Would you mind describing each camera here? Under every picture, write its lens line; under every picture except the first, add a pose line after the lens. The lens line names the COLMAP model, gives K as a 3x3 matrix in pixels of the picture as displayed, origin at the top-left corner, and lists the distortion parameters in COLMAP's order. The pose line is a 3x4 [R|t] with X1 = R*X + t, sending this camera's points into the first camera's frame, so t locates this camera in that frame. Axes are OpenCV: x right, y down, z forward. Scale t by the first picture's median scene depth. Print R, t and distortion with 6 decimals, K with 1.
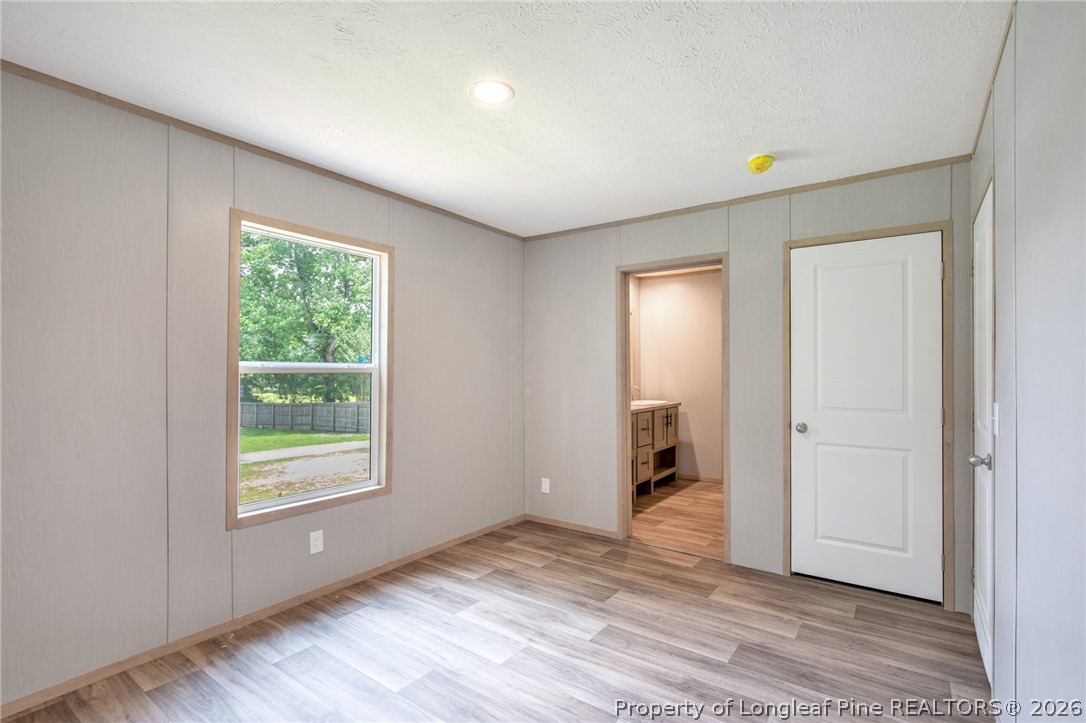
lens RADIAL K [[507.1, 0, 544.6], [0, 507.1, 367.9], [0, 0, 1]] dist [-0.012966, 0.001527]
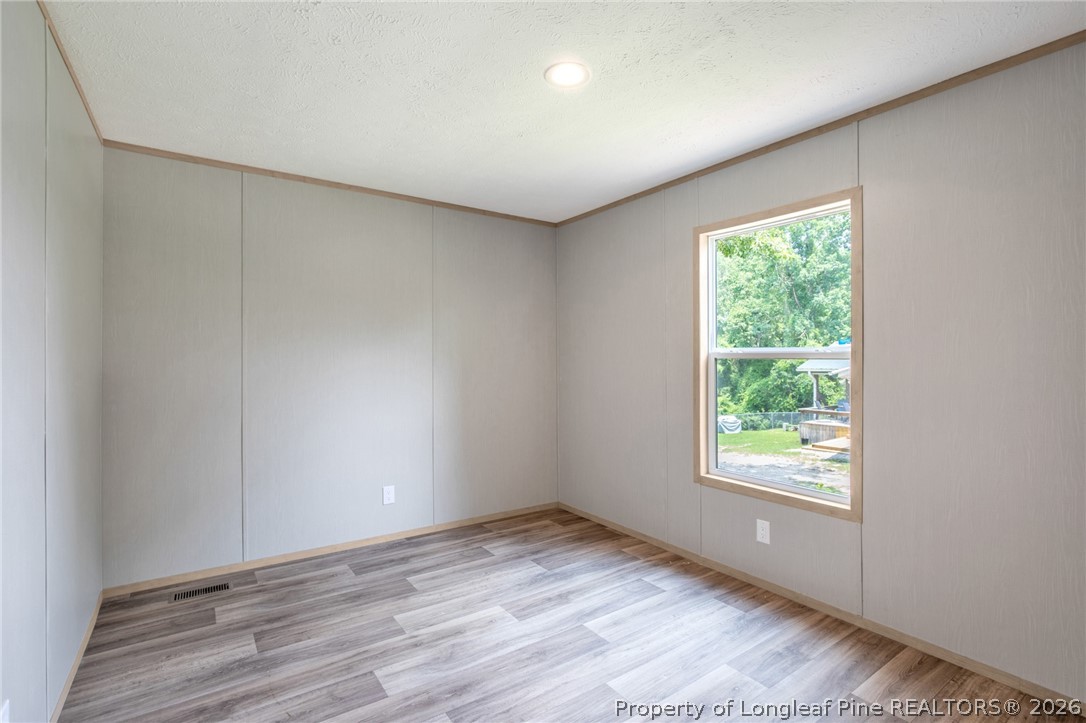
lens RADIAL K [[502.3, 0, 536.4], [0, 502.3, 361.7], [0, 0, 1]] dist [-0.075842, 0.027531]
pose [[-0.345296, 0.008373, -0.938457, 0.629721], [0.005450, 0.999961, 0.006917, 0.006294], [0.938478, -0.002726, -0.345328, 0.977300]]
